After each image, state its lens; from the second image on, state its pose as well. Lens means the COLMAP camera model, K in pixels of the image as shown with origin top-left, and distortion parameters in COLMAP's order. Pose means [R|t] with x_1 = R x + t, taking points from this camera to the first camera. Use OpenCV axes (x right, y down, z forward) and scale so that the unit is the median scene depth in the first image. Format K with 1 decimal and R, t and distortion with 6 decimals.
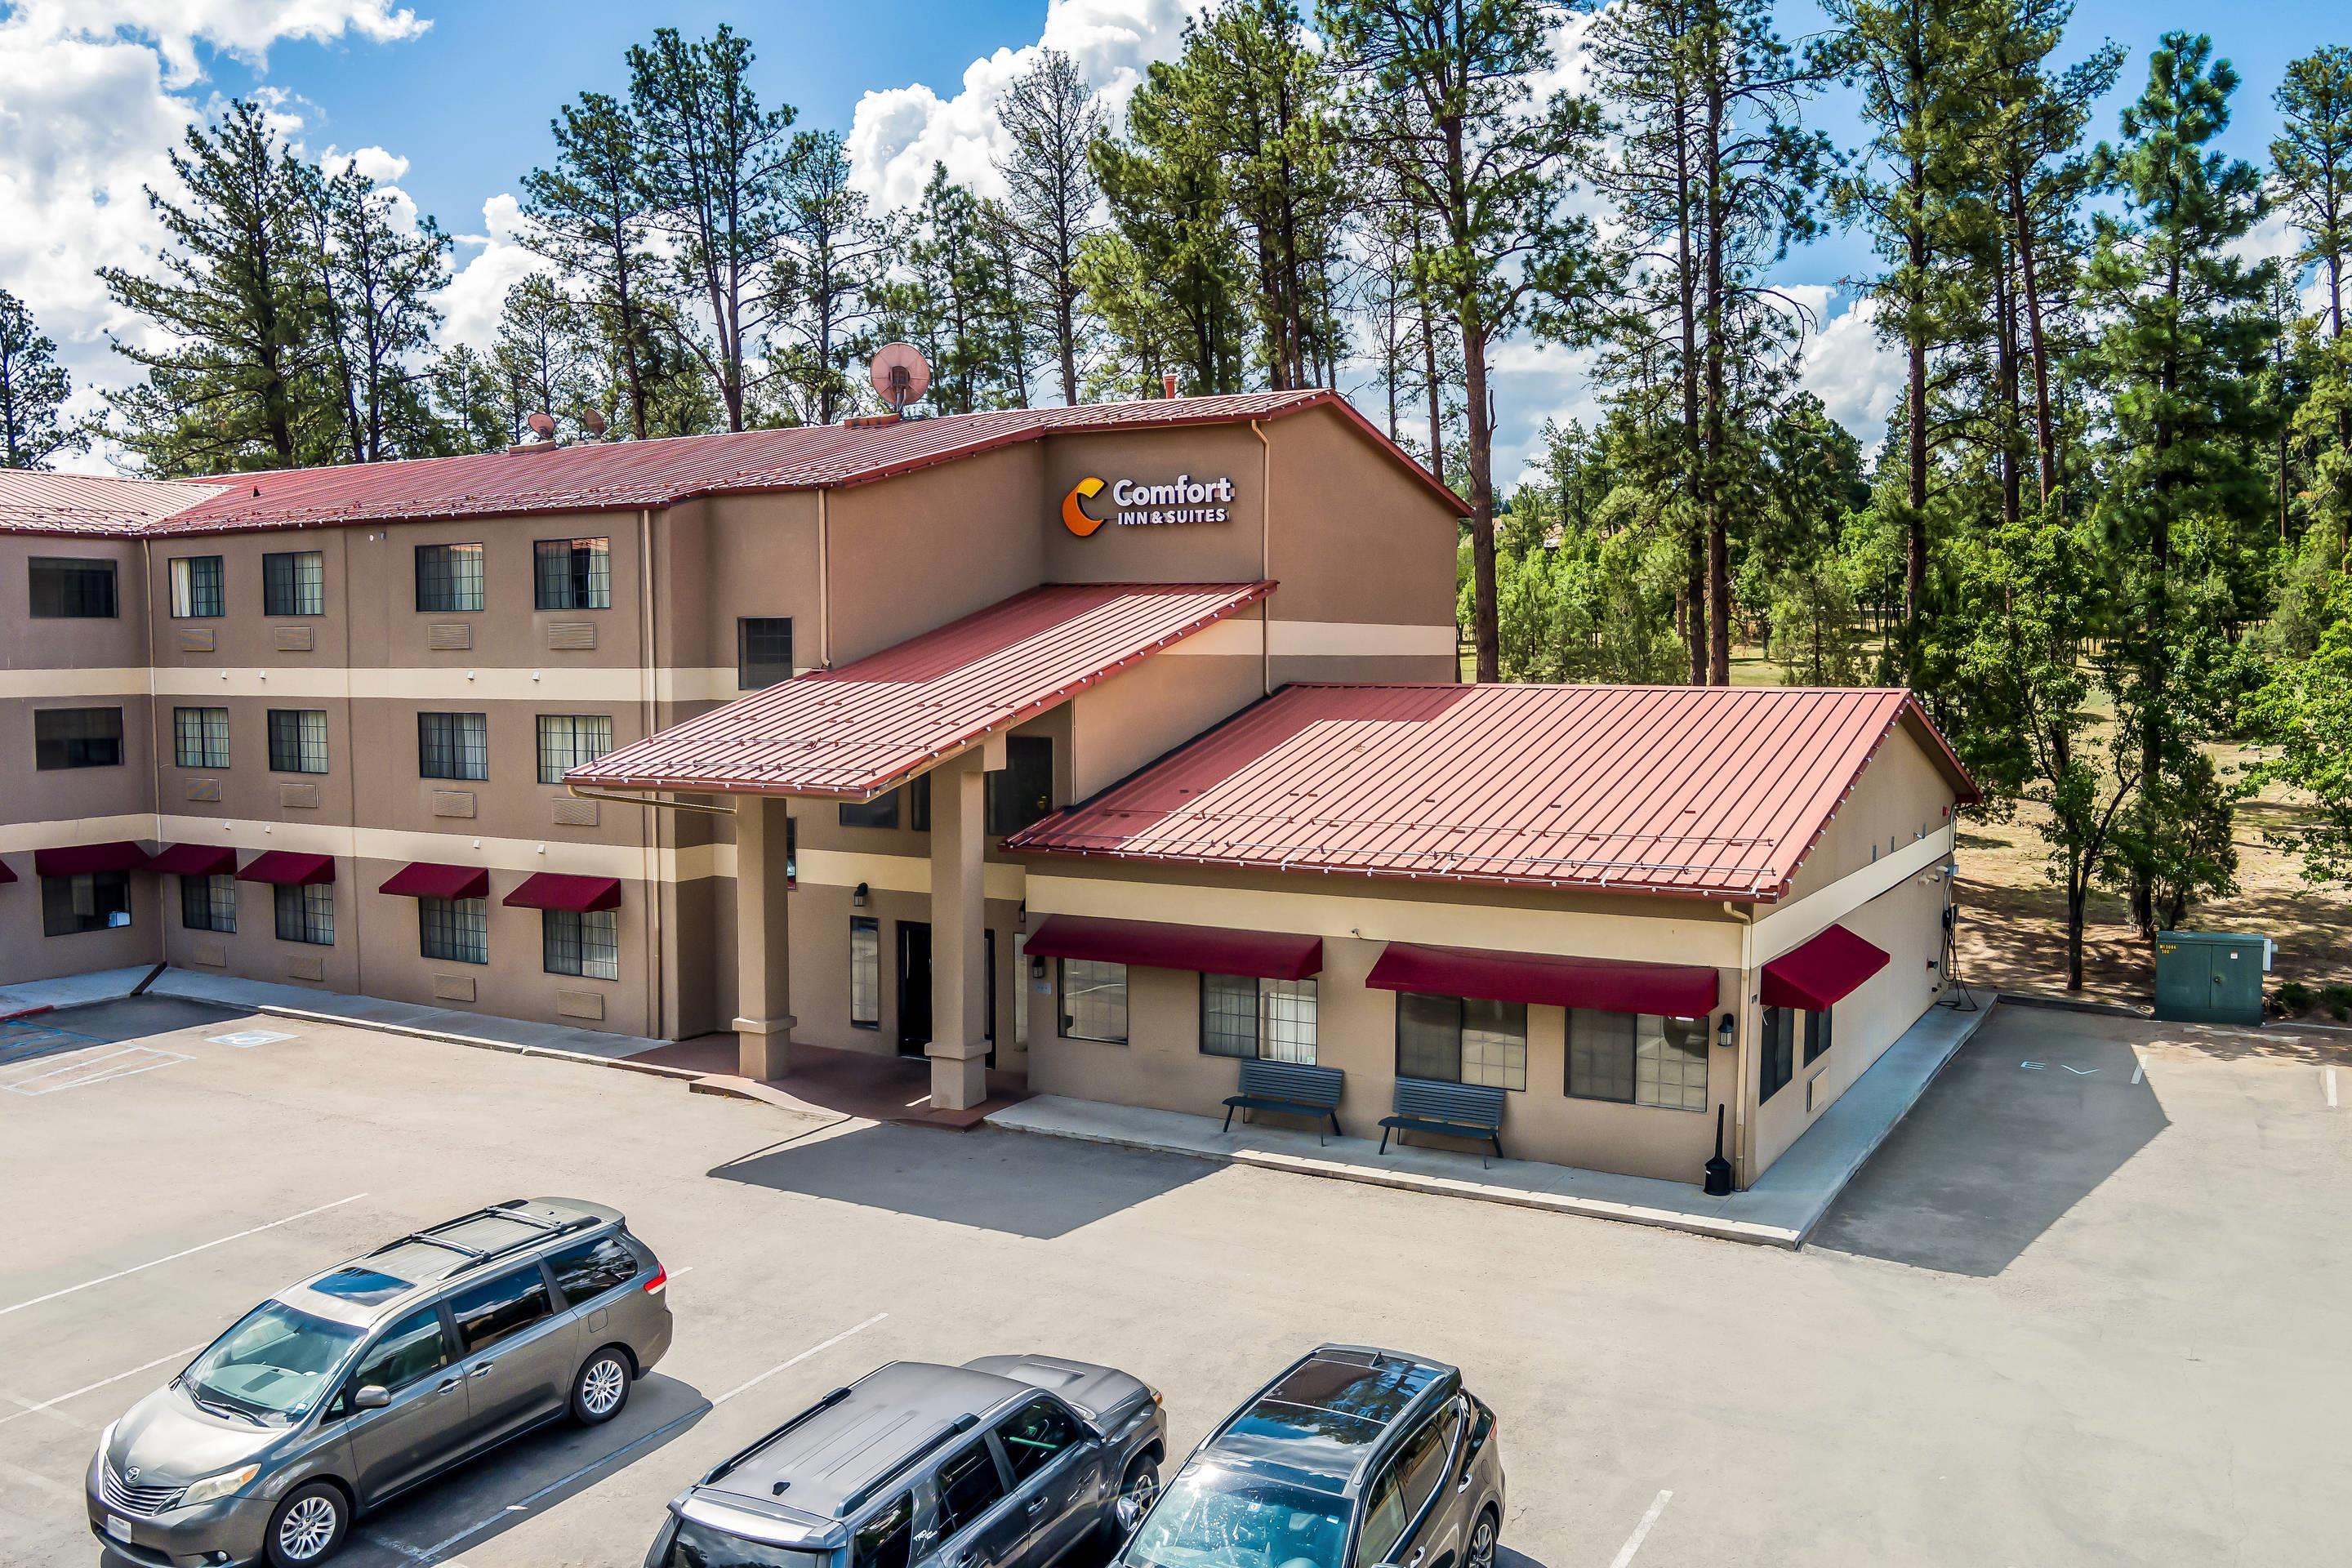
lens RADIAL K [[1909.8, 0, 1172.3], [0, 1909.8, 783.7], [0, 0, 1]] dist [-0.068070, 0.021813]
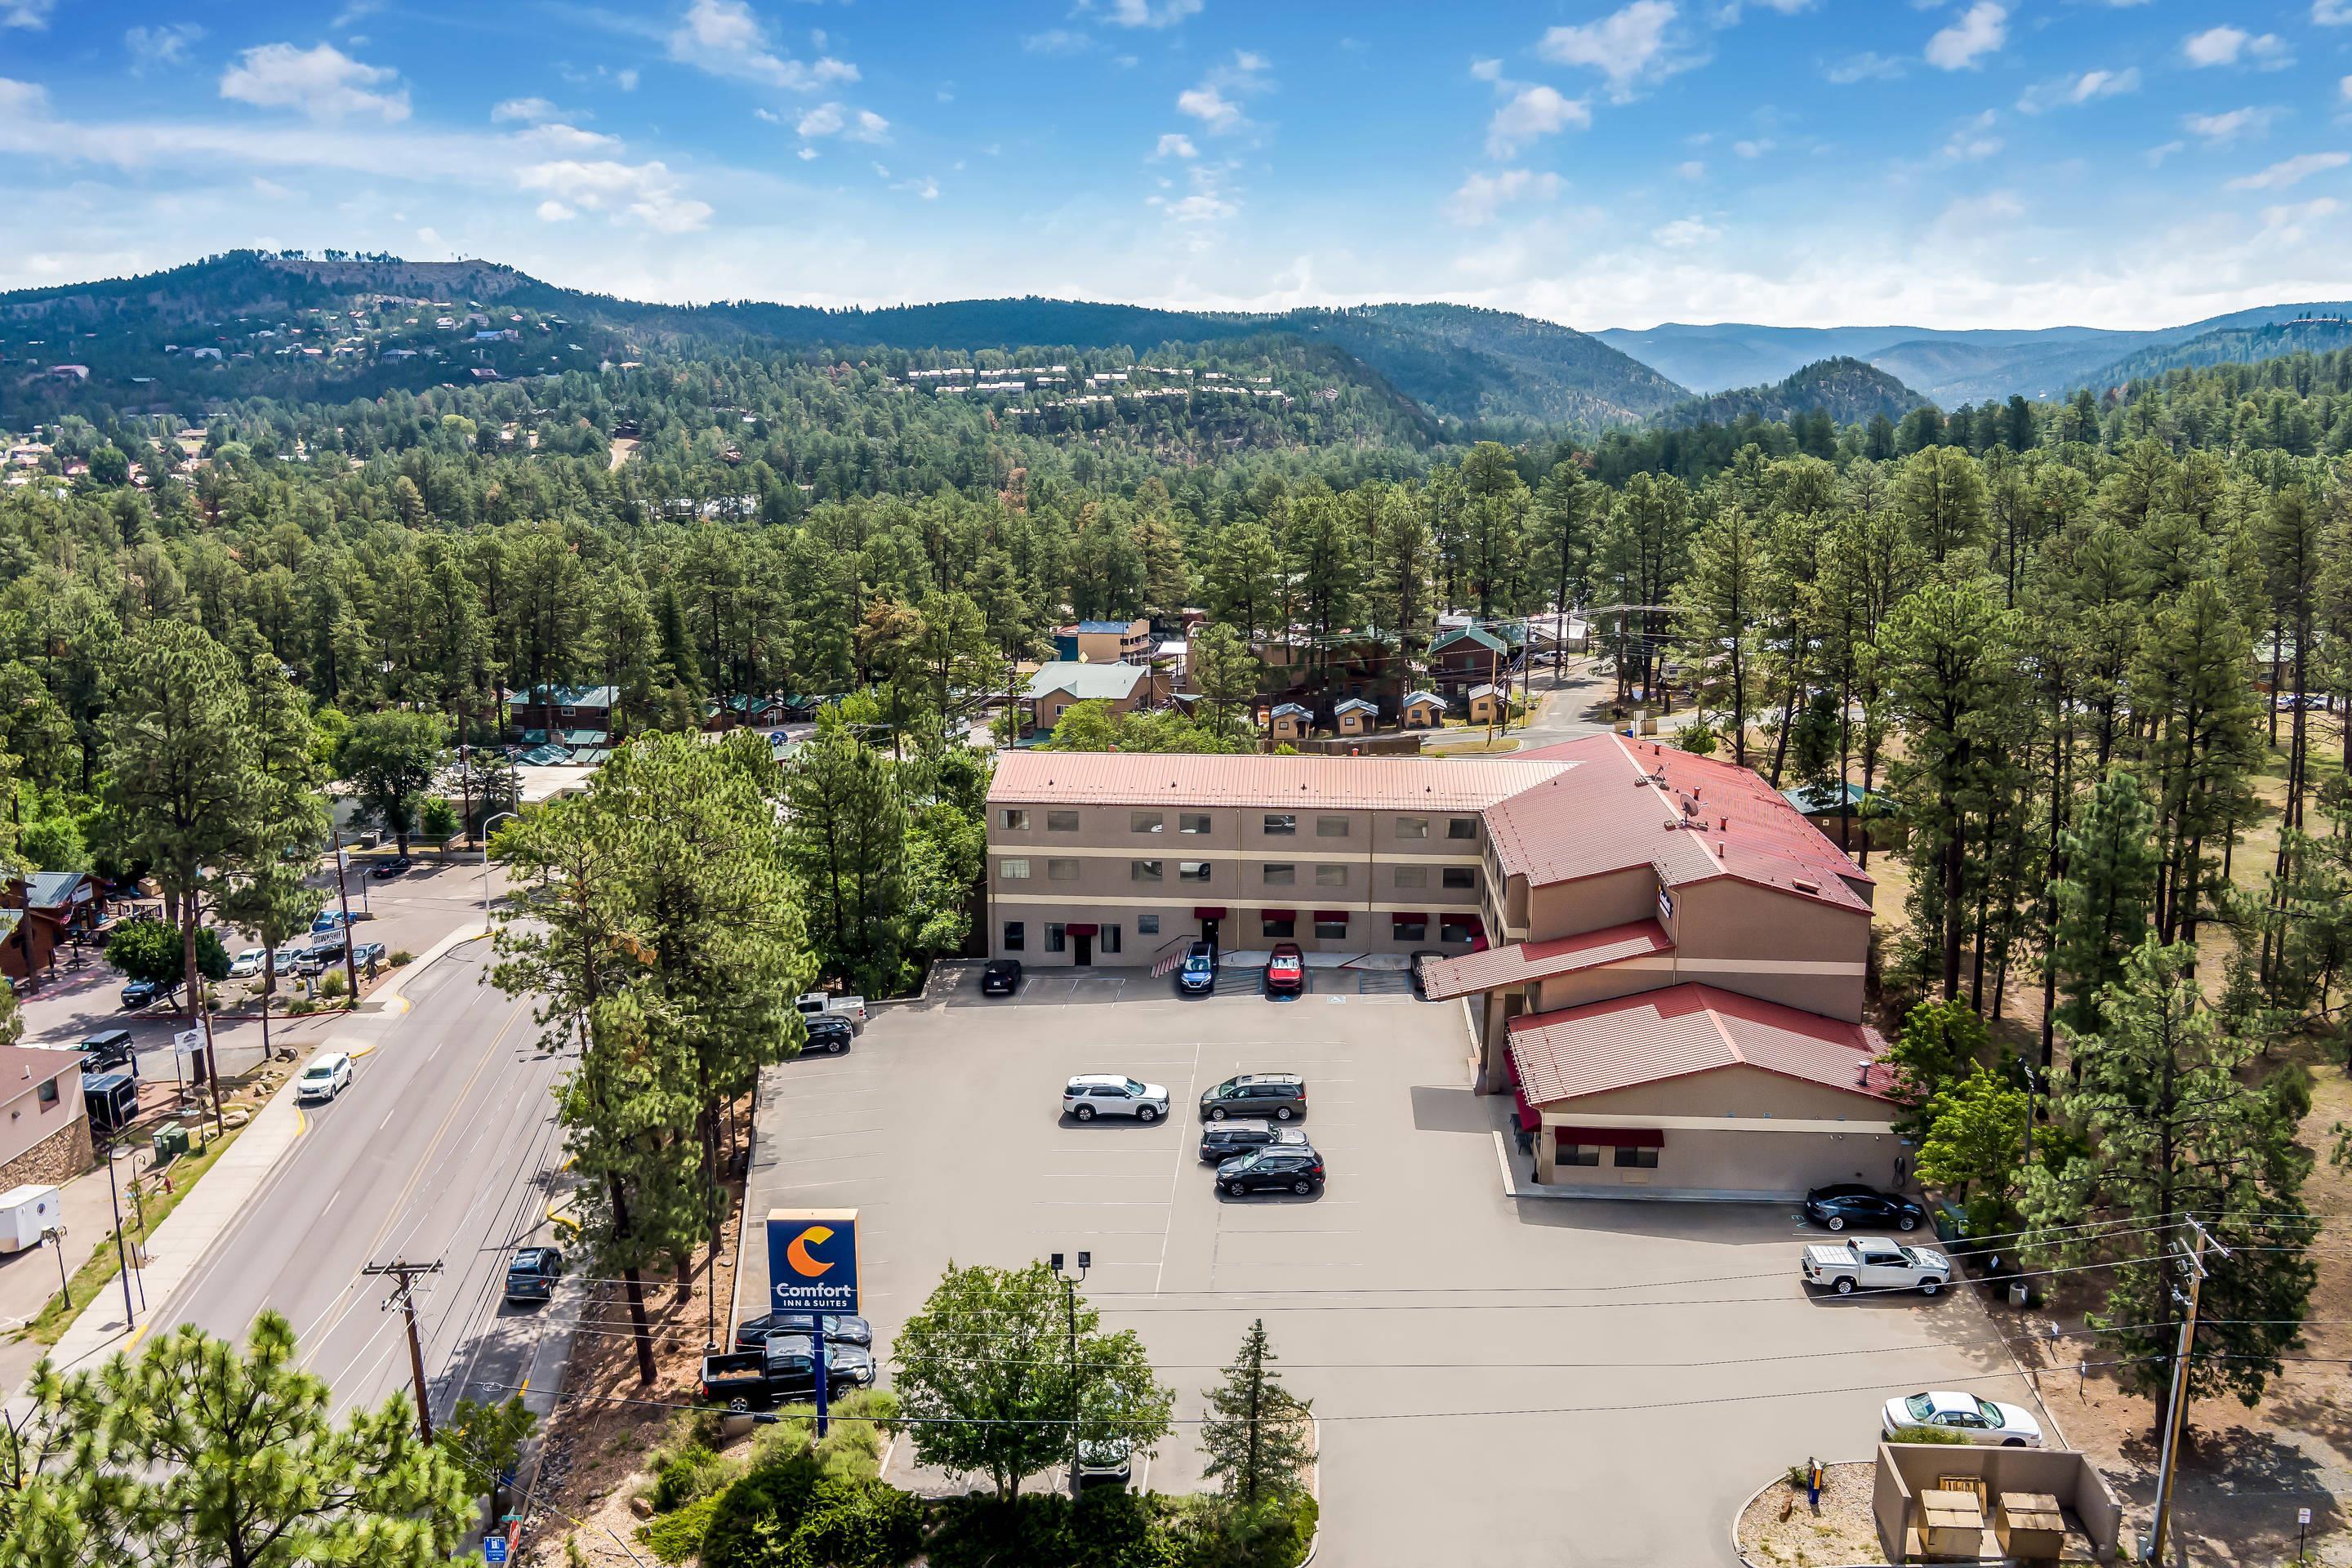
lens RADIAL K [[1909.8, 0, 1172.3], [0, 1909.8, 783.7], [0, 0, 1]] dist [-0.068070, 0.021813]
pose [[0.429731, 0.197157, -0.881170, 1.176431], [-0.076842, 0.980316, 0.181866, -0.437742], [0.899681, -0.010443, 0.436422, -0.448928]]
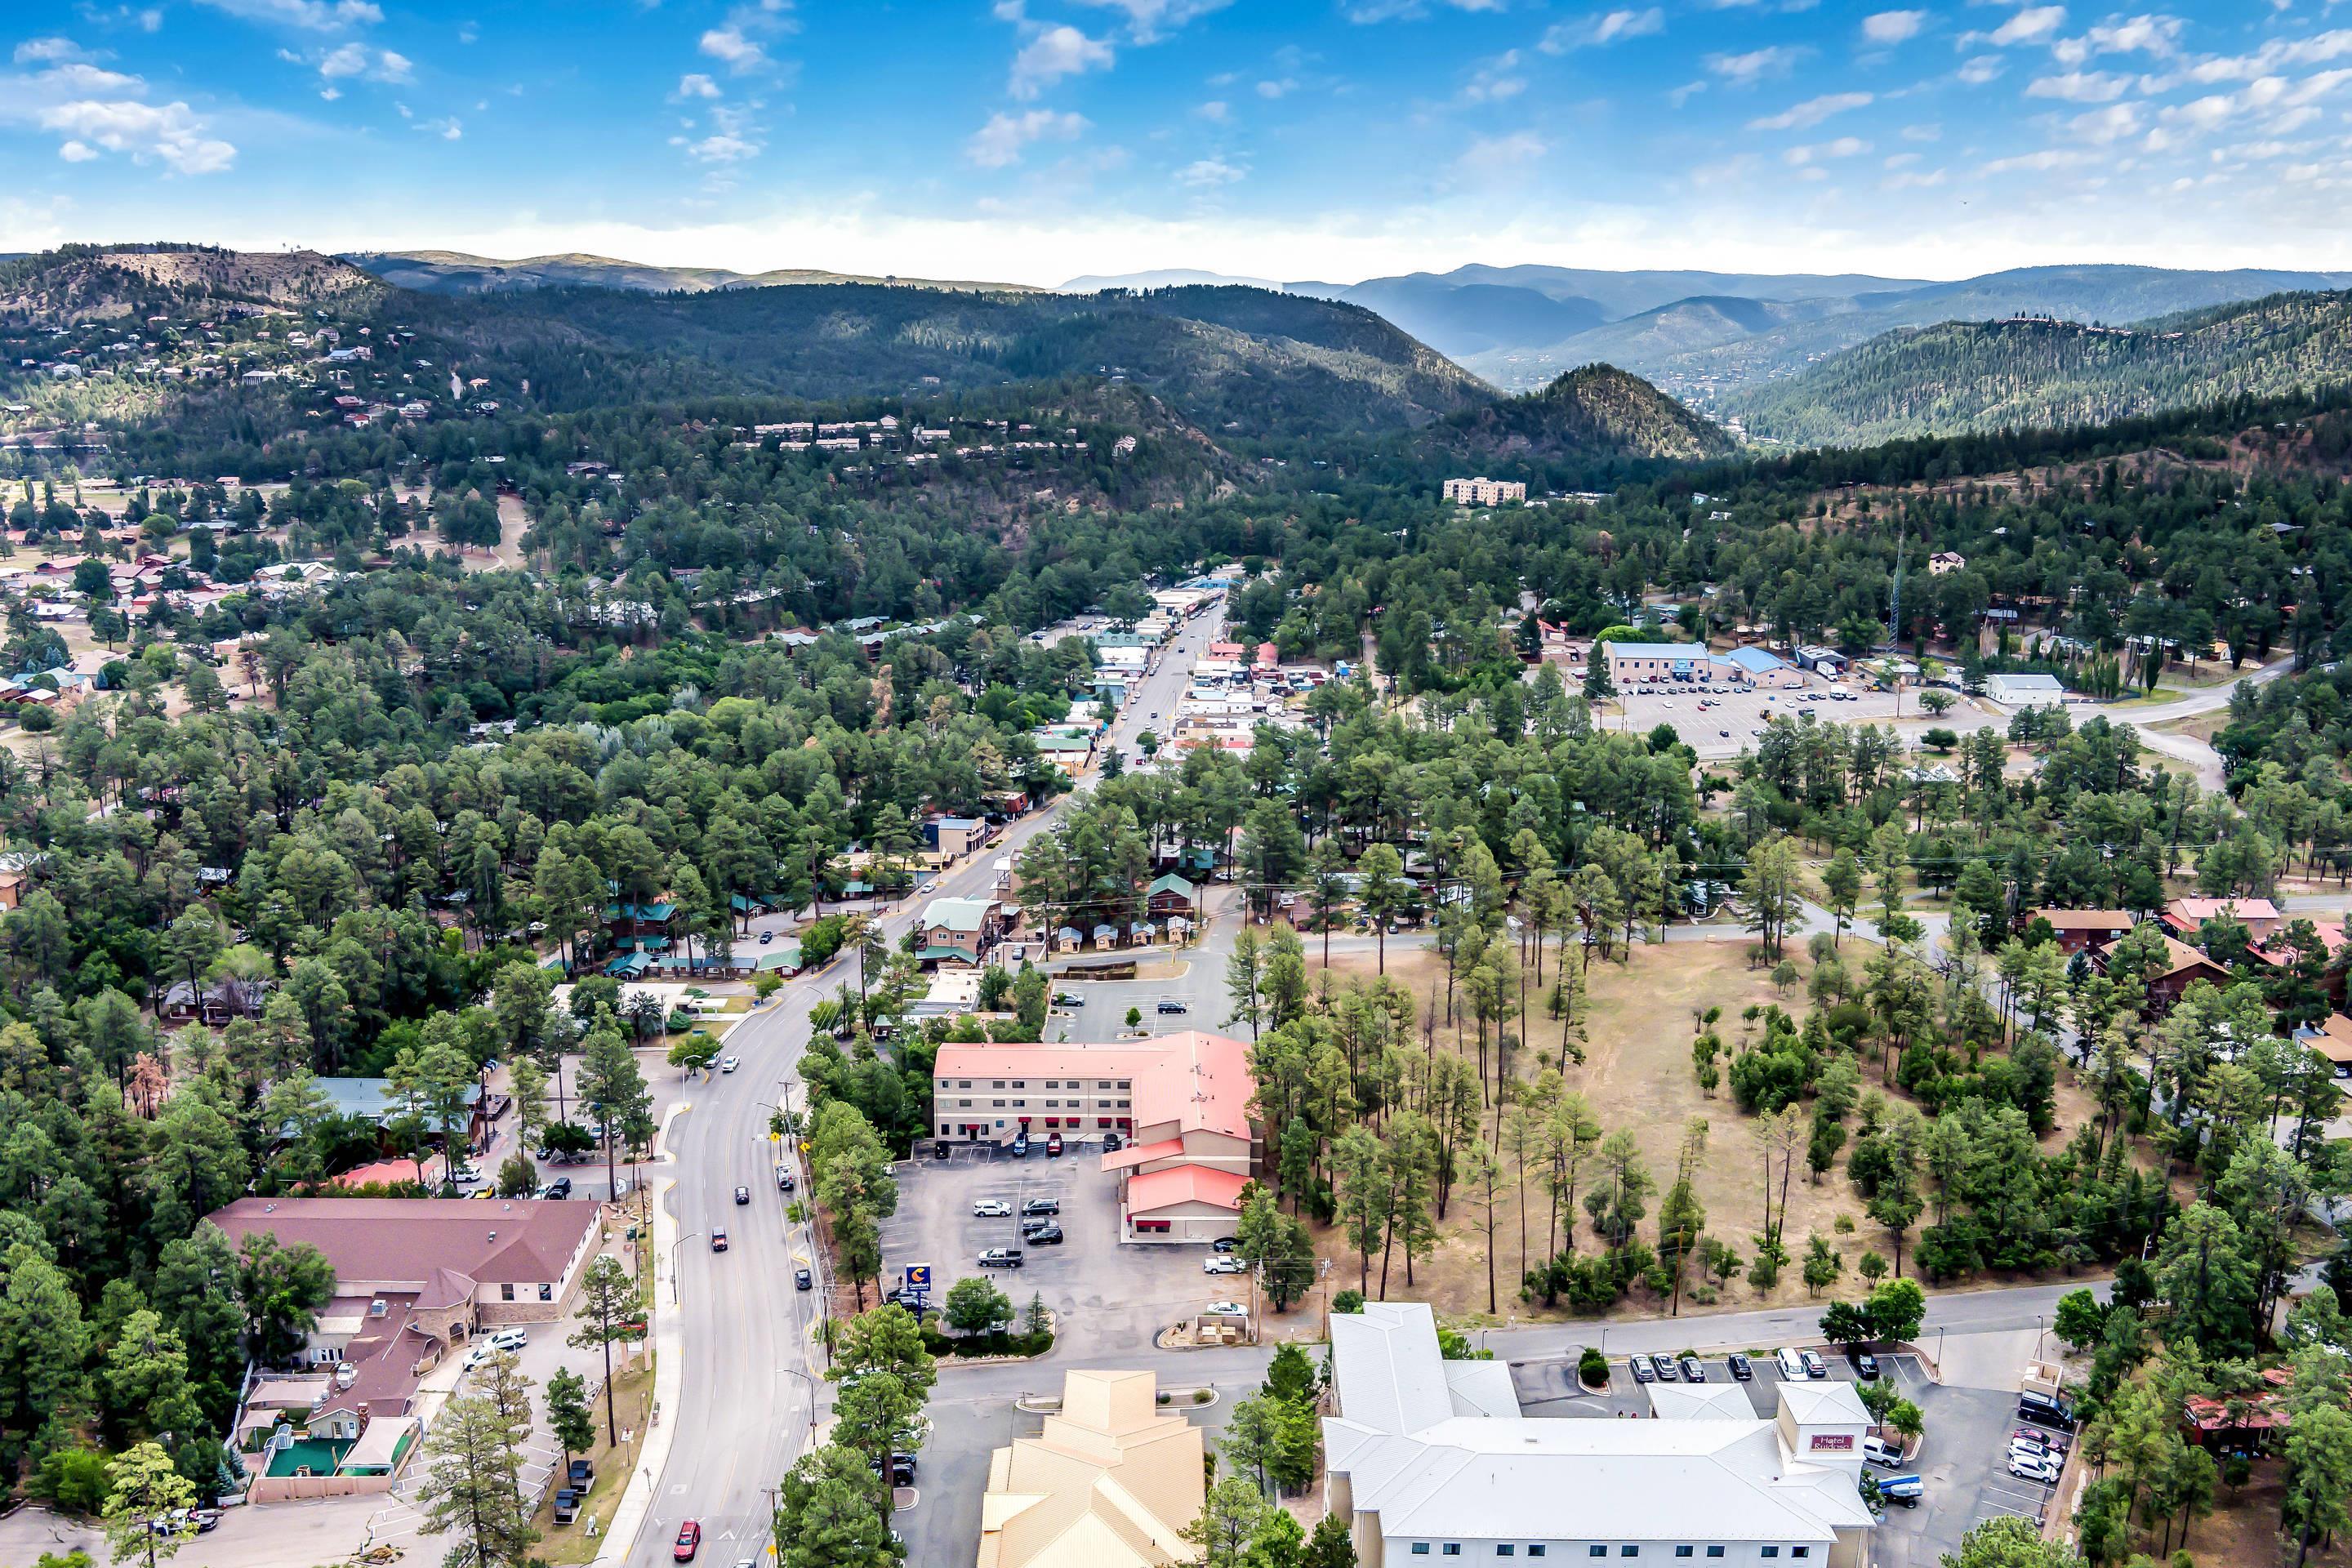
lens RADIAL K [[1909.8, 0, 1172.3], [0, 1909.8, 783.7], [0, 0, 1]] dist [-0.068070, 0.021813]
pose [[0.513463, 0.224649, -0.828184, 3.524612], [-0.084475, 0.973669, 0.211739, -1.850906], [0.853944, -0.038759, 0.518920, -1.730791]]
